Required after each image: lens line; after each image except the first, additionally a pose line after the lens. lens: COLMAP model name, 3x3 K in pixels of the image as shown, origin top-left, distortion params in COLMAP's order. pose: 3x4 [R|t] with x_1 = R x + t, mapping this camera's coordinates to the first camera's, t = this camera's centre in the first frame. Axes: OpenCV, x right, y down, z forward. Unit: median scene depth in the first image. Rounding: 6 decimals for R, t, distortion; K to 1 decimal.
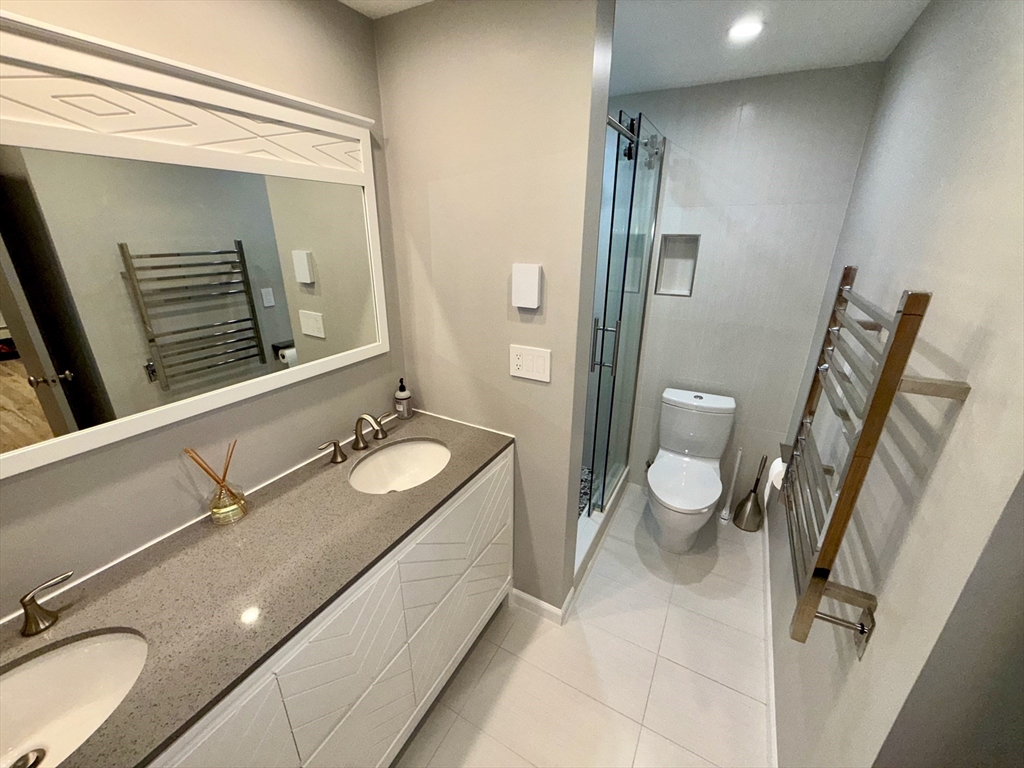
lens RADIAL K [[407.9, 0, 508.8], [0, 407.9, 378.2], [0, 0, 1]] dist [0.000121, -0.000011]
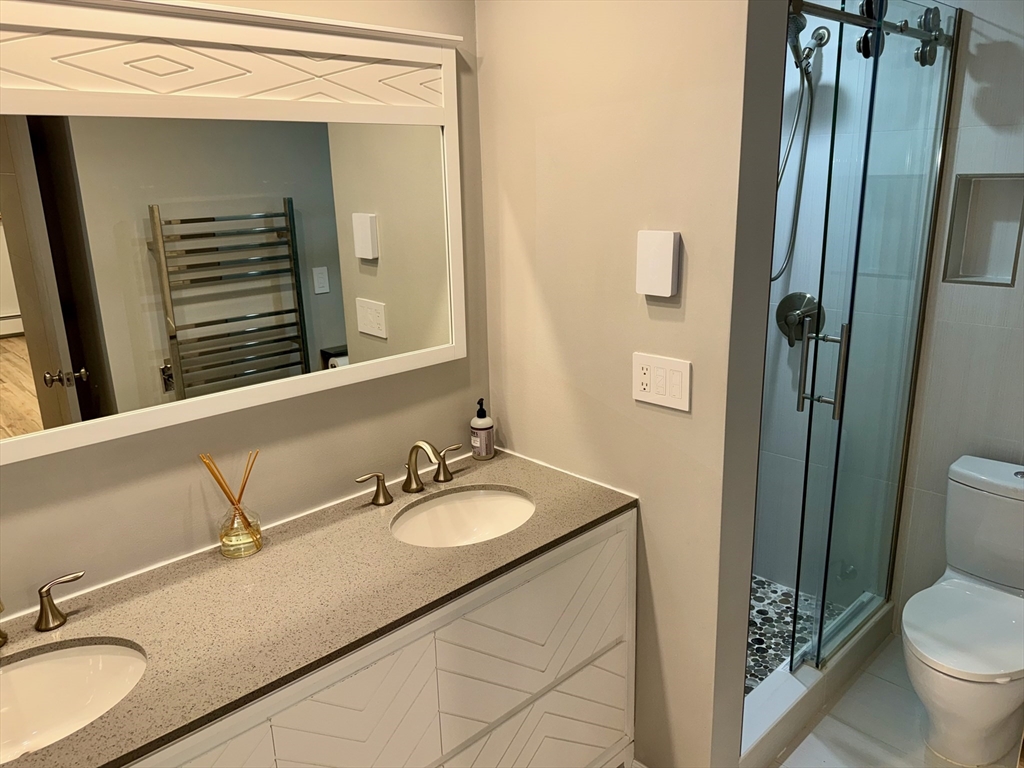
lens RADIAL K [[763.9, 0, 512.0], [0, 763.9, 384.0], [0, 0, 1]] dist [0.102306, -0.156112]
pose [[0.956689, 0.051365, -0.286545, 0.159867], [-0.072488, 0.995340, -0.063595, 0.057674], [0.281943, 0.081612, 0.955954, -0.215165]]
